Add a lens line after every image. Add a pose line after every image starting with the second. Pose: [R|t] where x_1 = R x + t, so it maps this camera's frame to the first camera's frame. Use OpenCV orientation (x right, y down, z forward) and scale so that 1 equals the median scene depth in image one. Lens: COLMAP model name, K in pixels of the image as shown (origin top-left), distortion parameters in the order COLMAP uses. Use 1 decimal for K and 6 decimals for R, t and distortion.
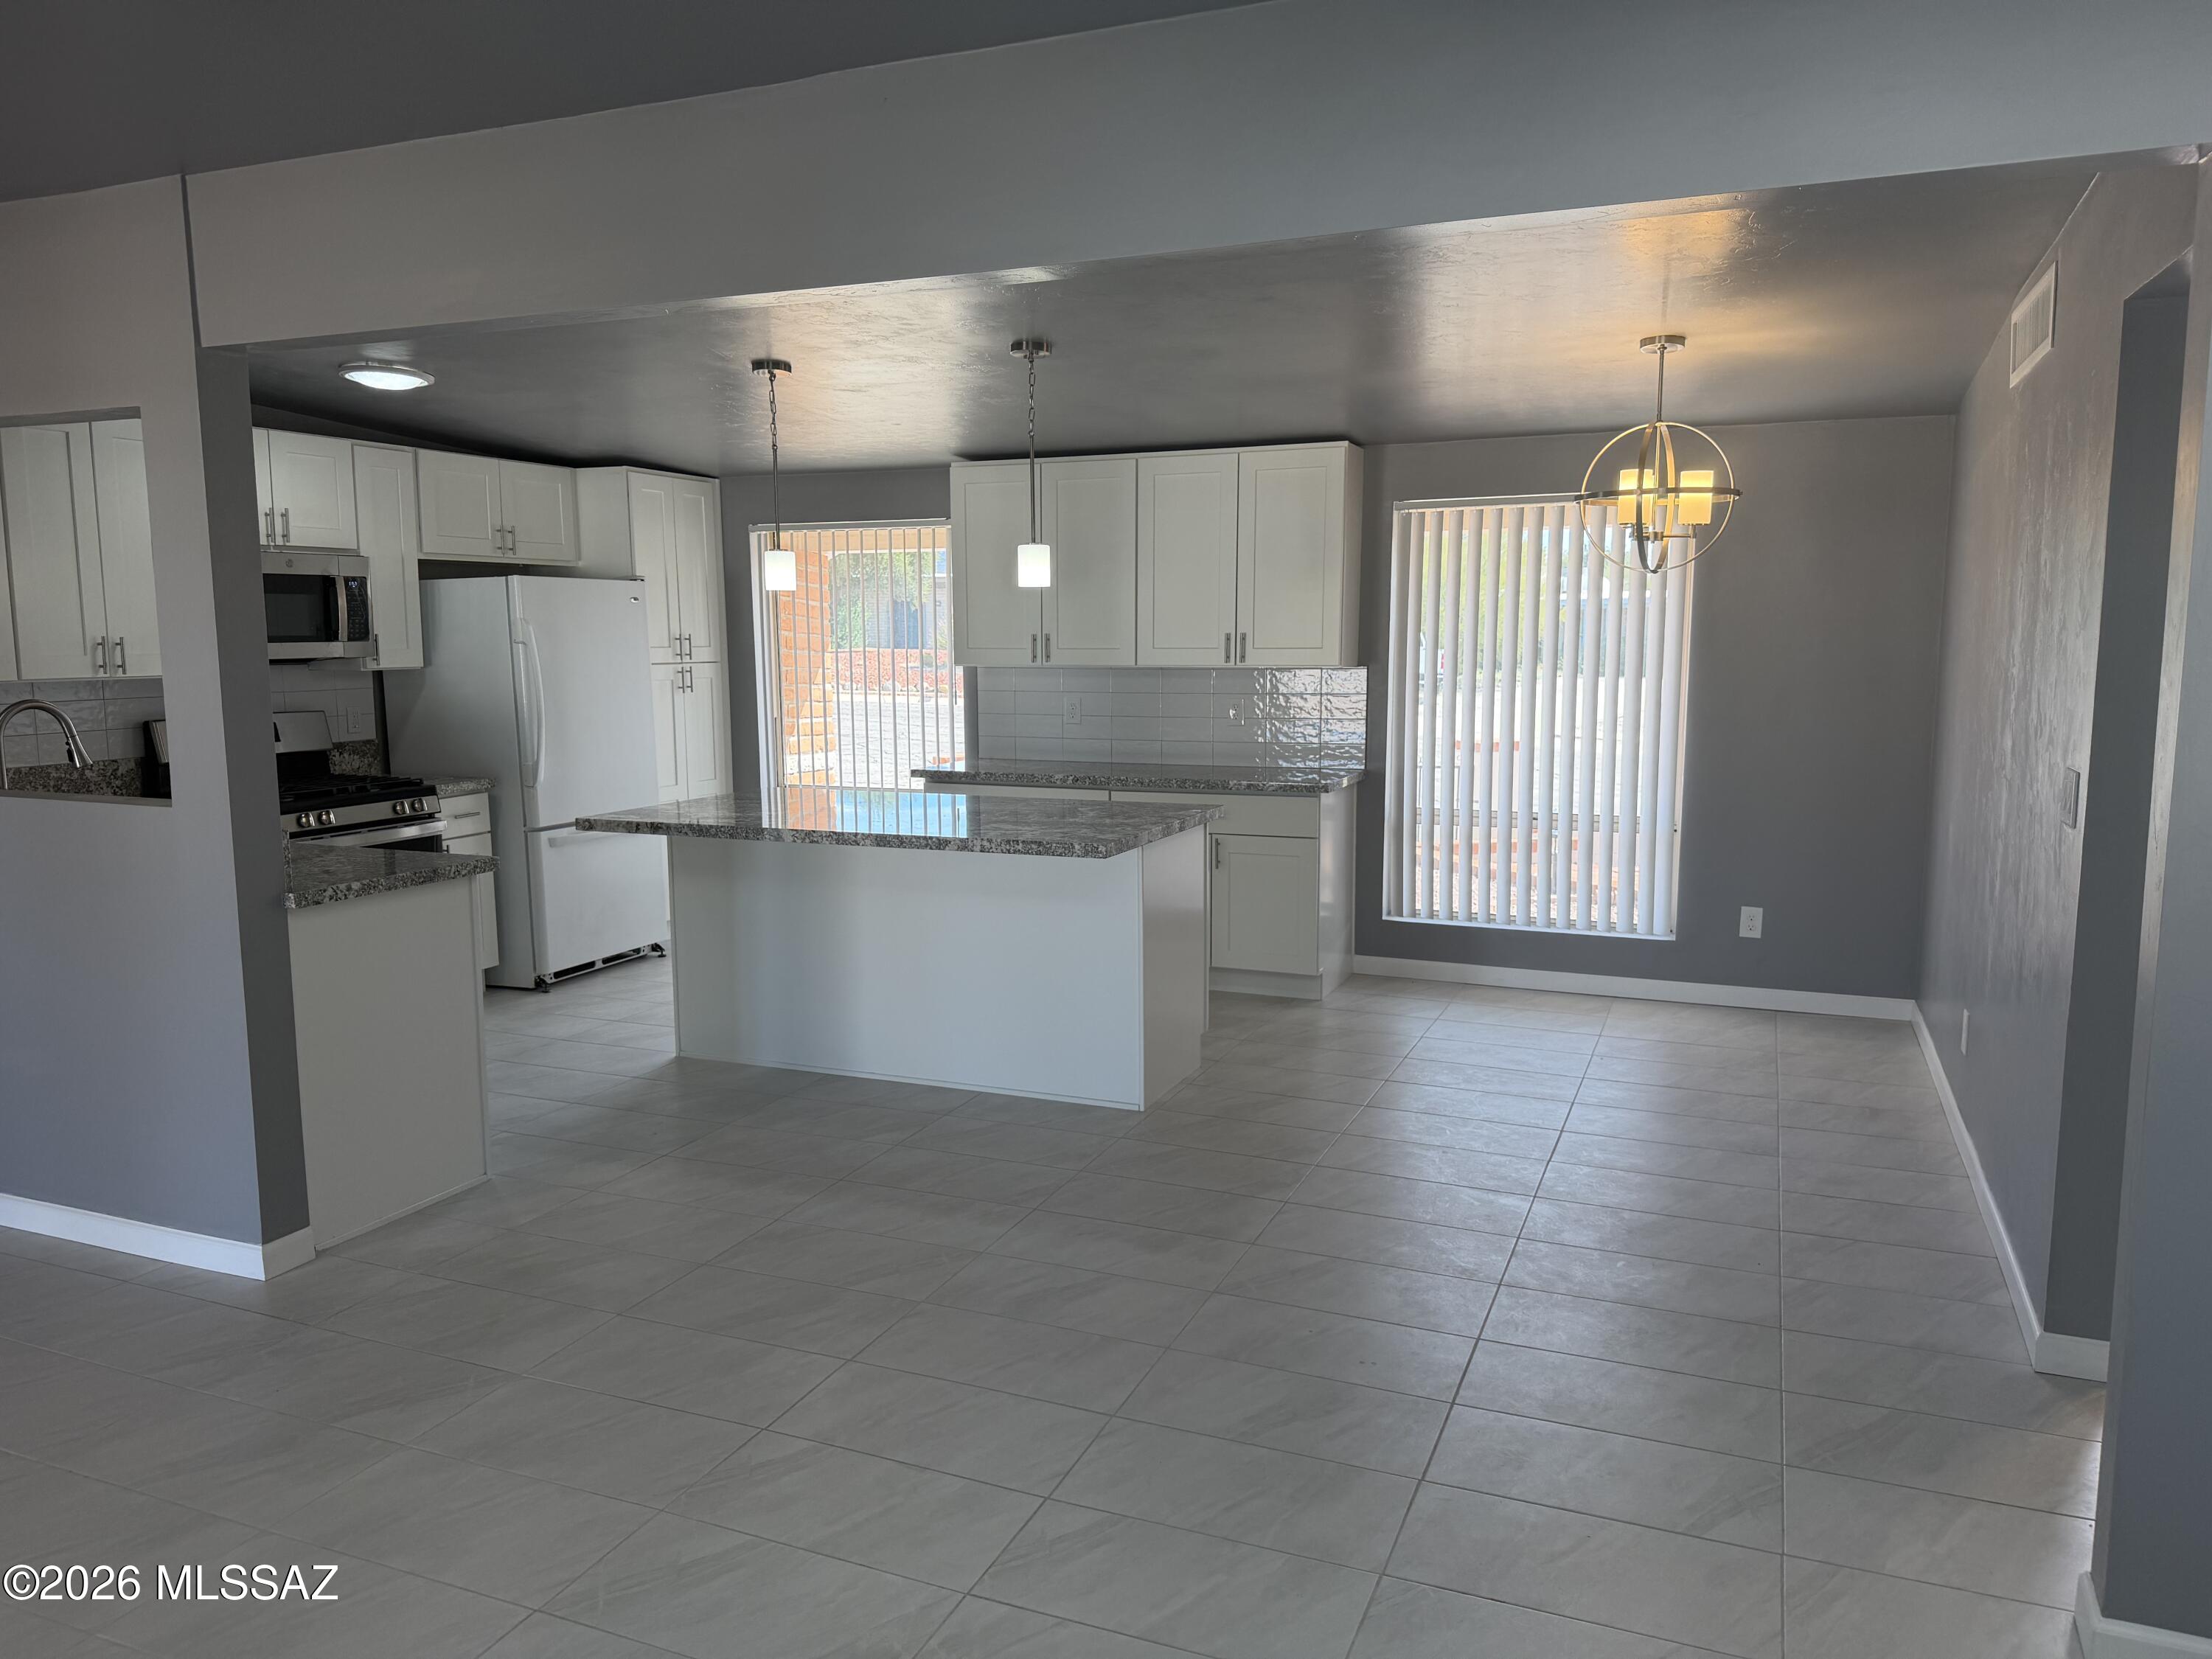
lens RADIAL K [[1556.1, 0, 1103.6], [0, 1556.1, 841.7], [0, 0, 1]] dist [0.108590, -0.163758]
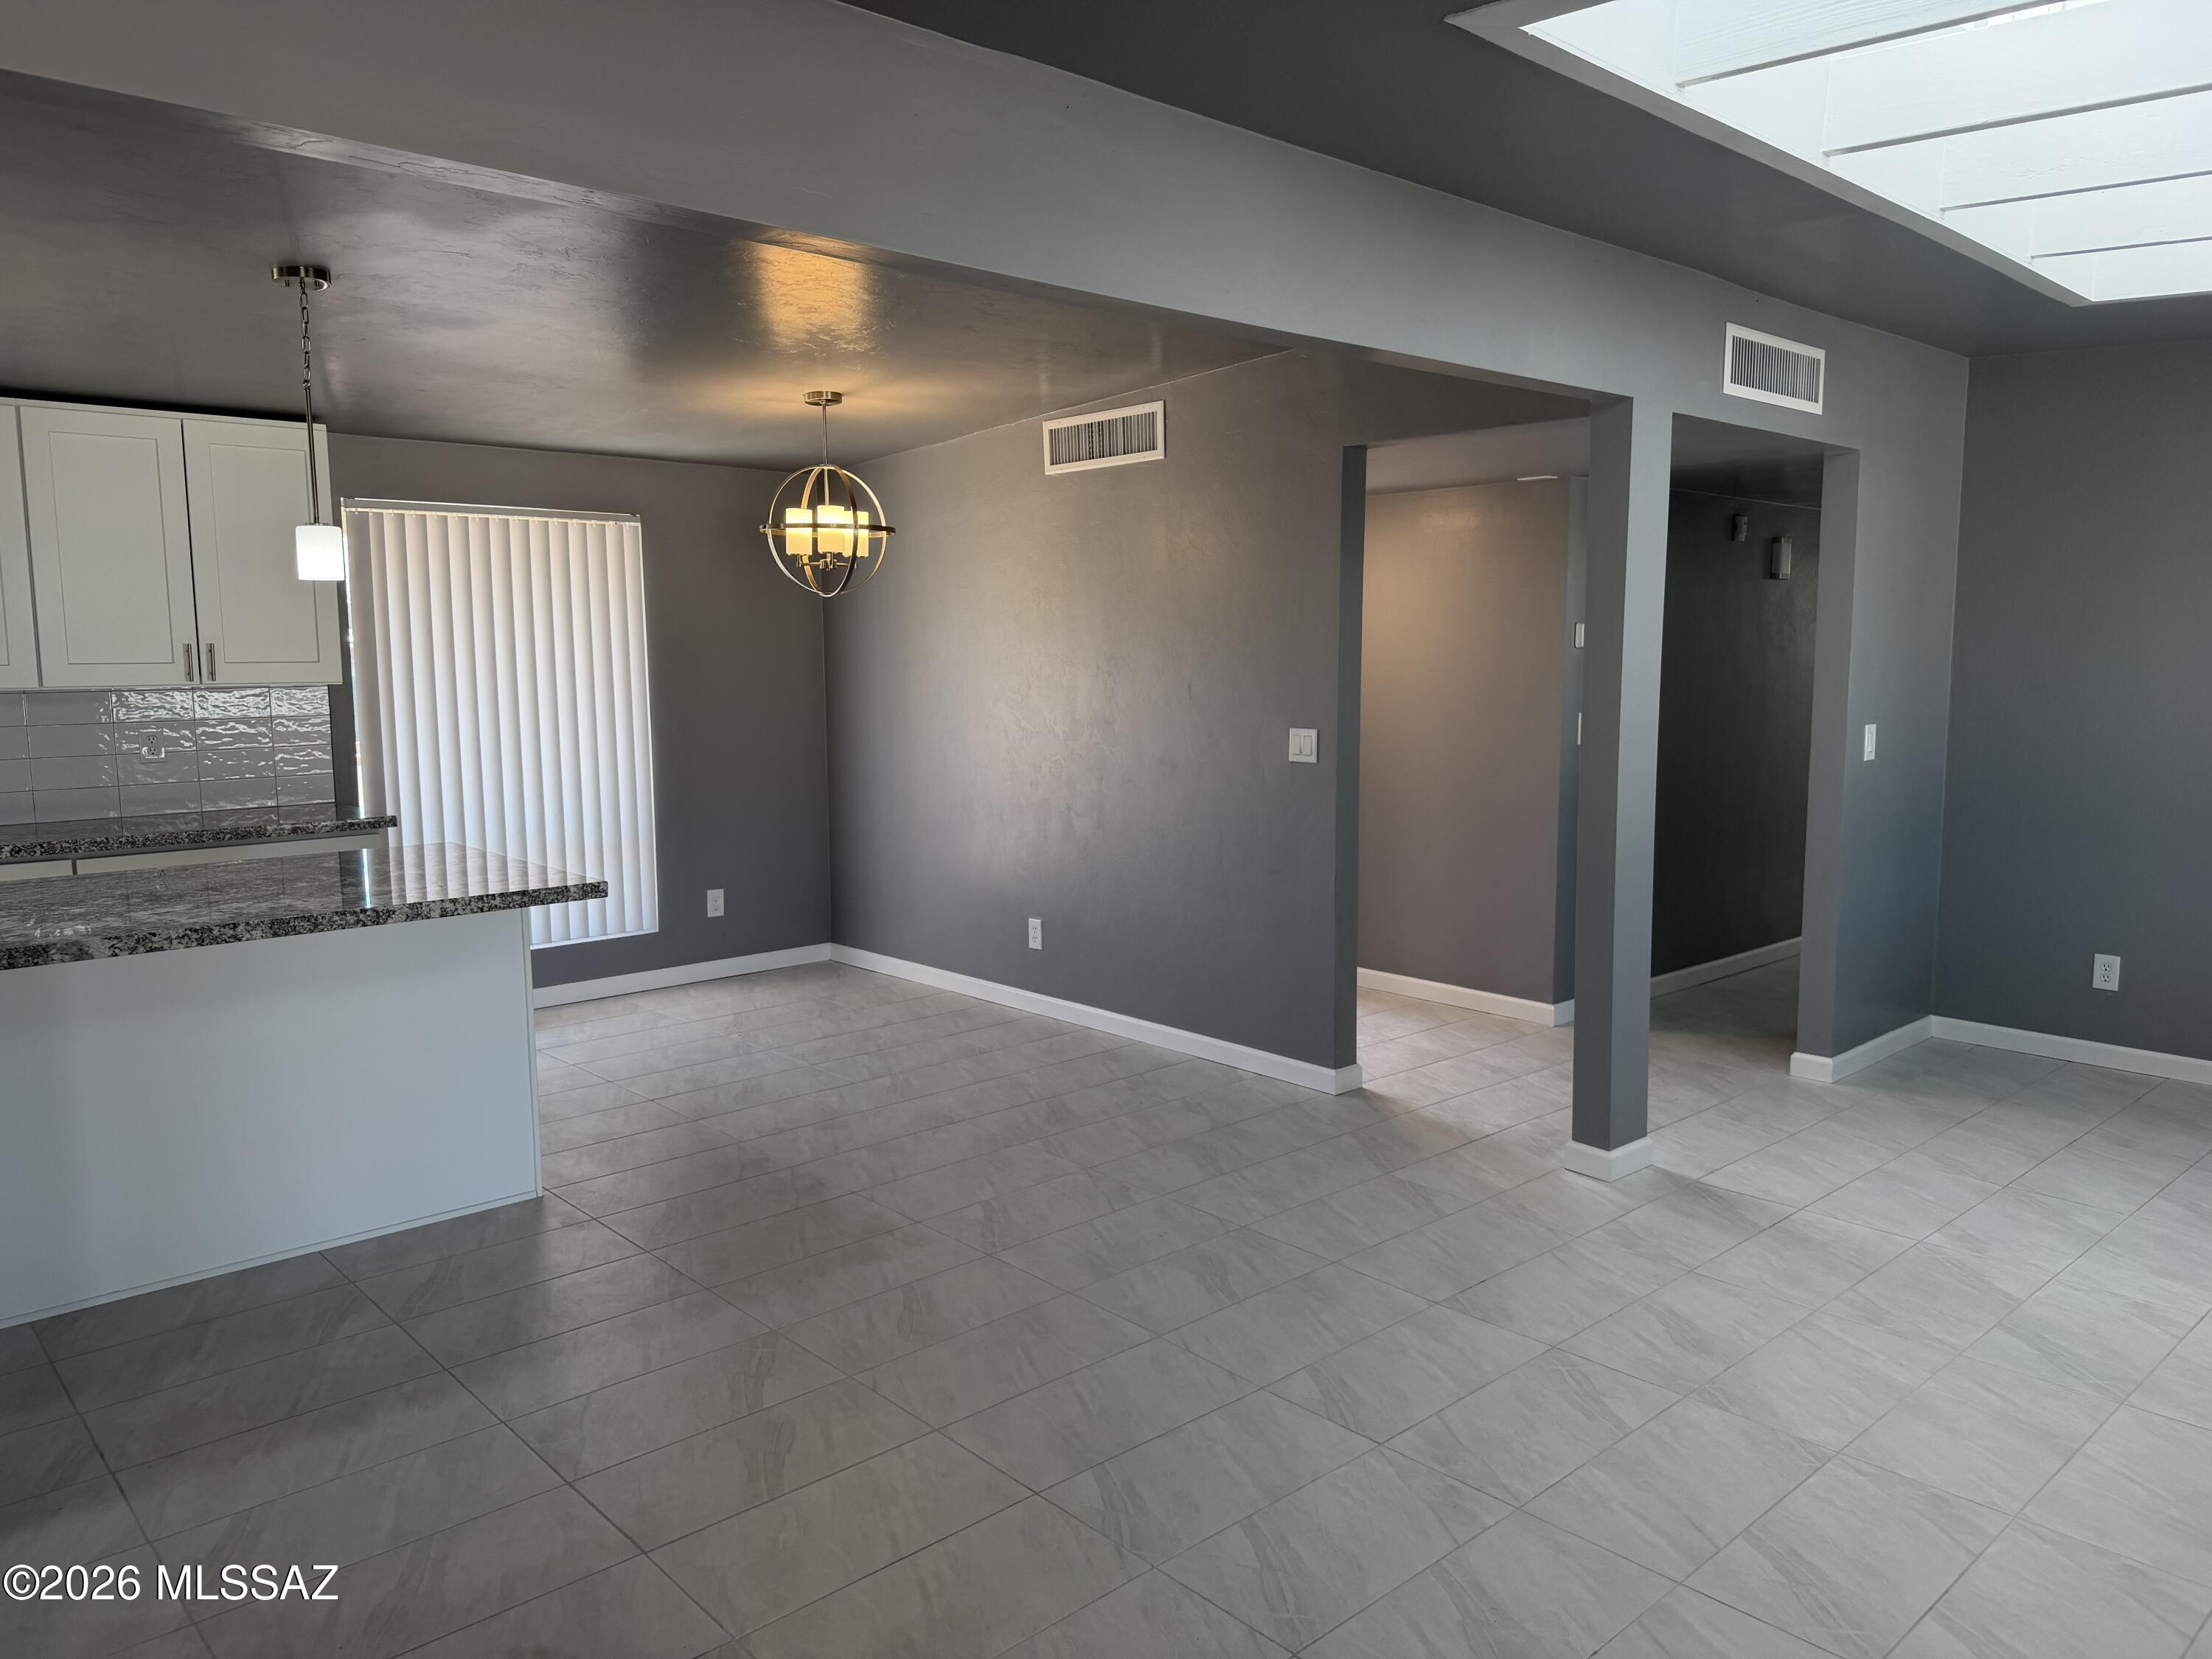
lens RADIAL K [[1556.1, 0, 1103.6], [0, 1556.1, 841.7], [0, 0, 1]] dist [0.108590, -0.163758]
pose [[0.410584, -0.110046, 0.905158, -0.476959], [0.123836, 0.990223, 0.064215, -0.029612], [-0.903375, 0.085726, 0.420197, 0.260122]]
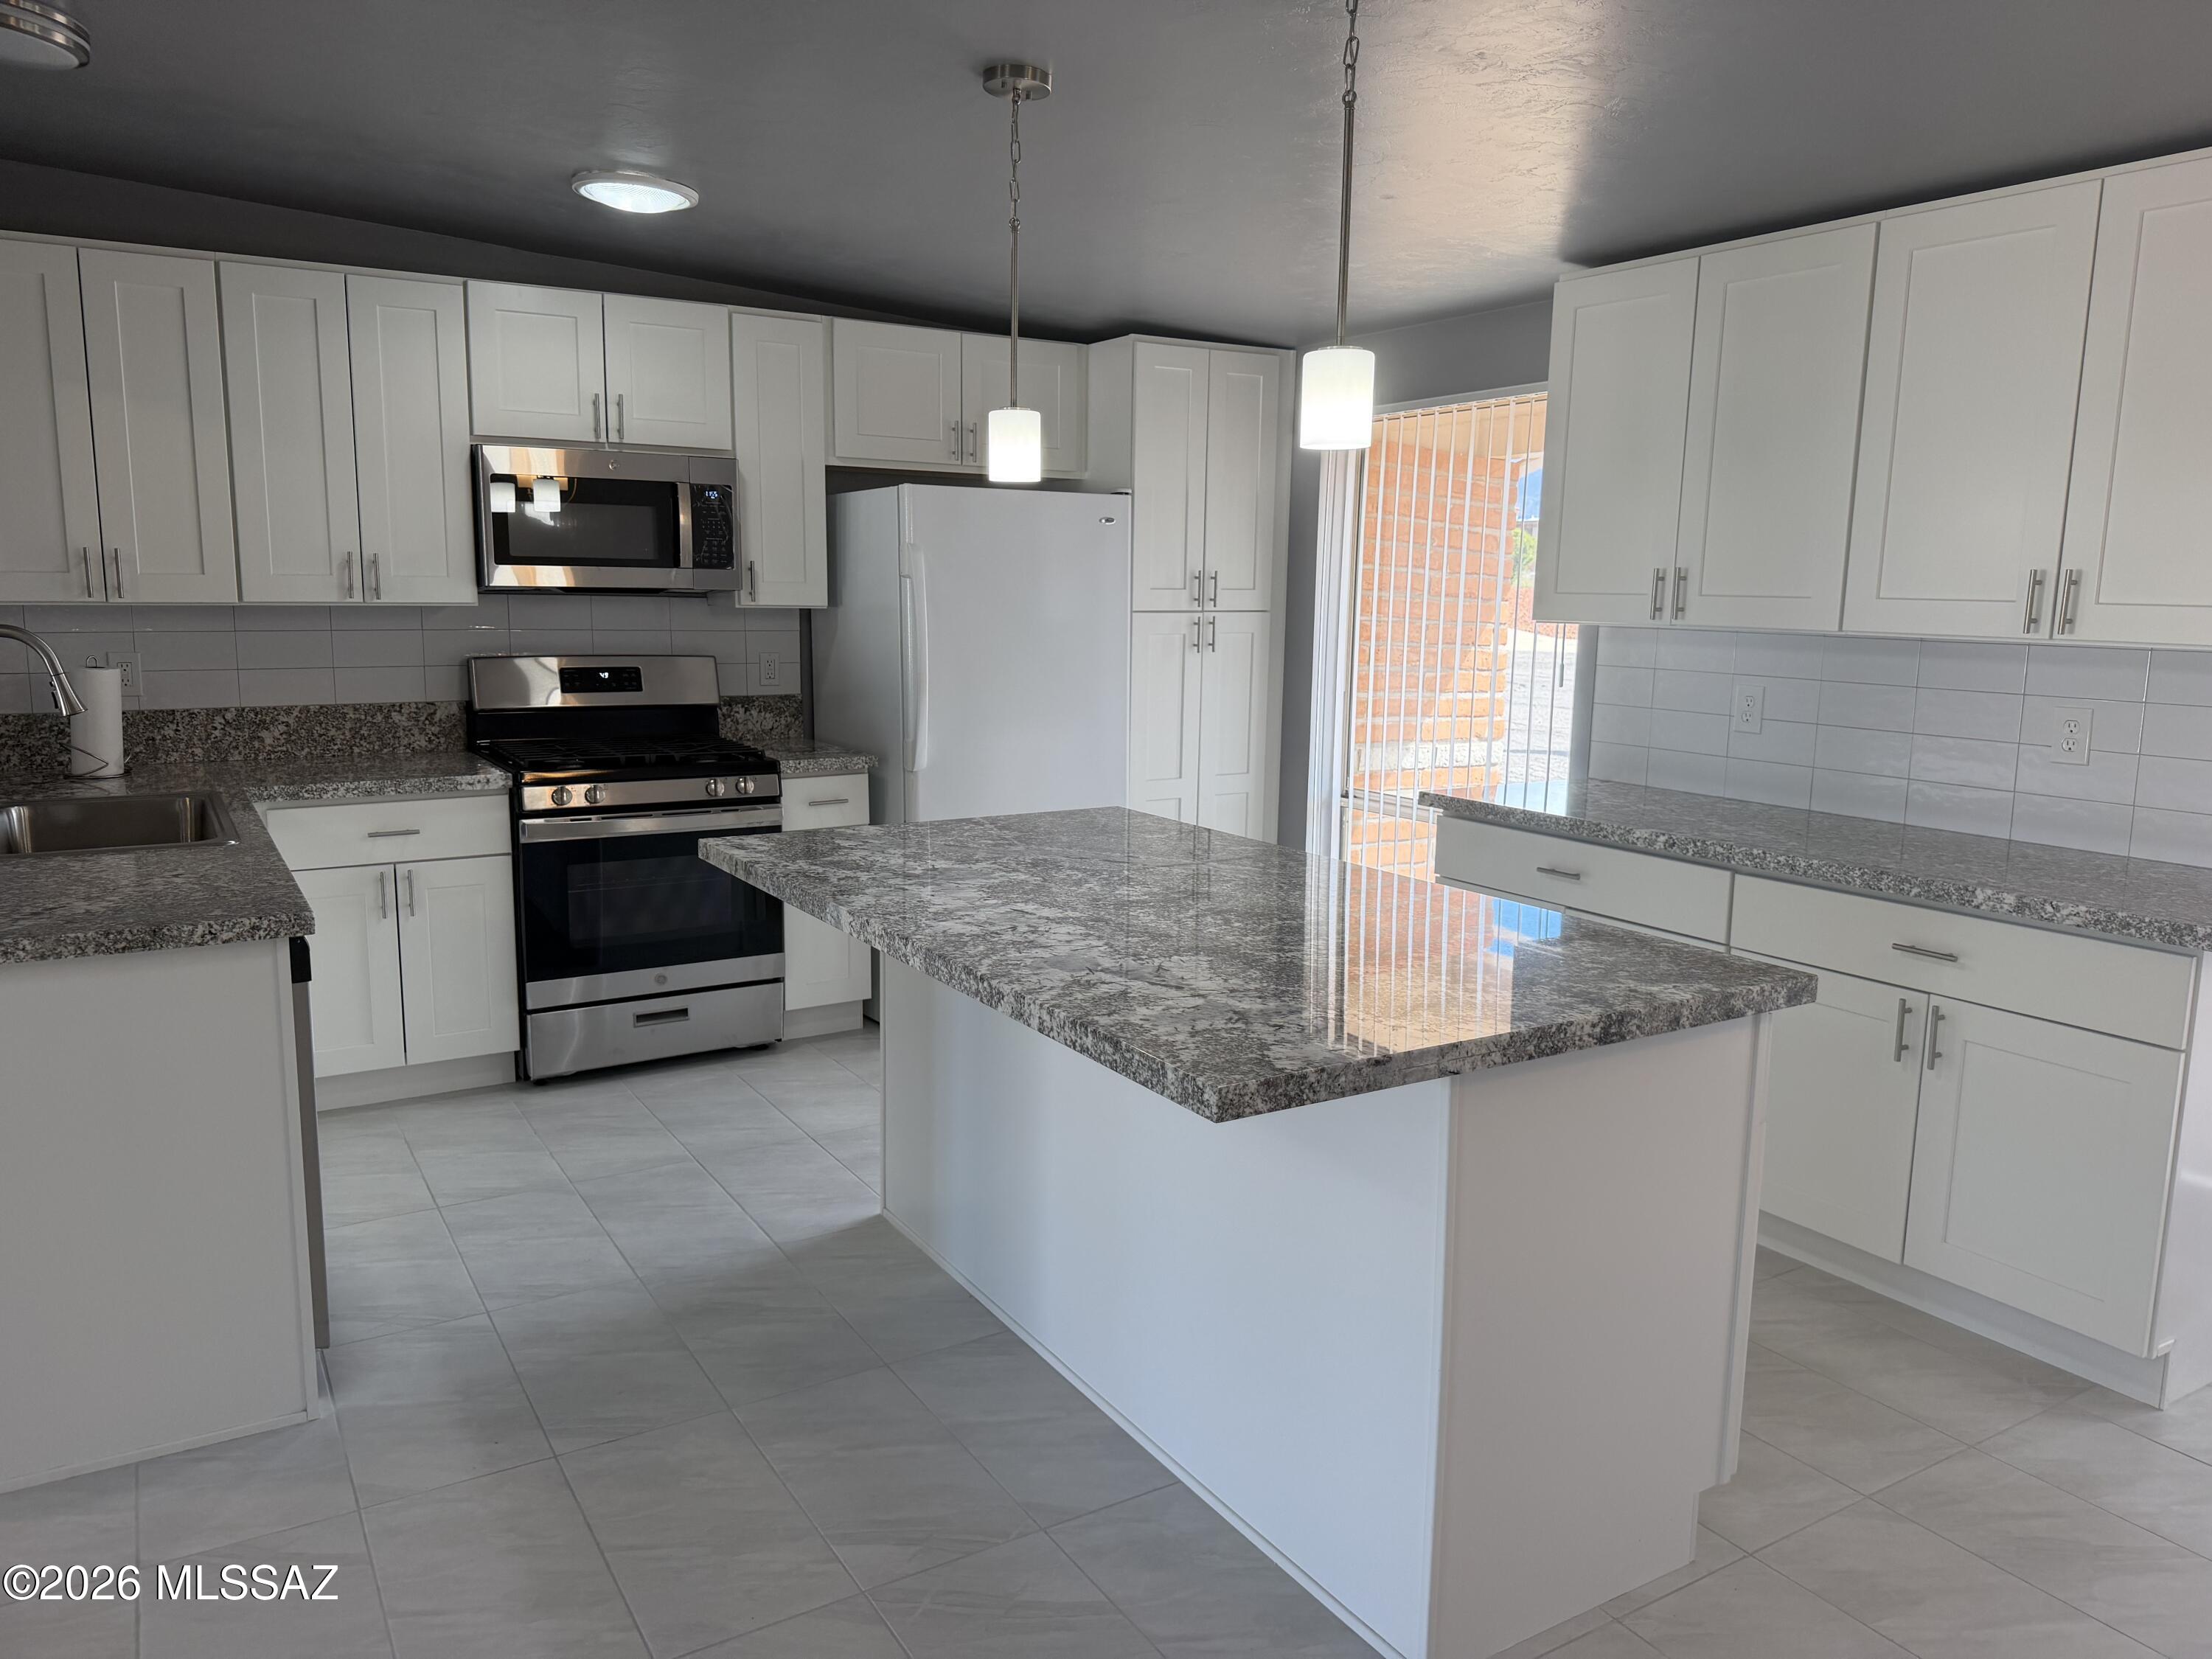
lens RADIAL K [[1537.2, 0, 1120.0], [0, 1537.2, 821.2], [0, 0, 1]] dist [0.123035, -0.161044]
pose [[0.813728, 0.105886, -0.571520, 0.136366], [-0.096129, 0.994243, 0.047336, -0.055944], [0.573242, 0.016421, 0.819222, 0.468210]]
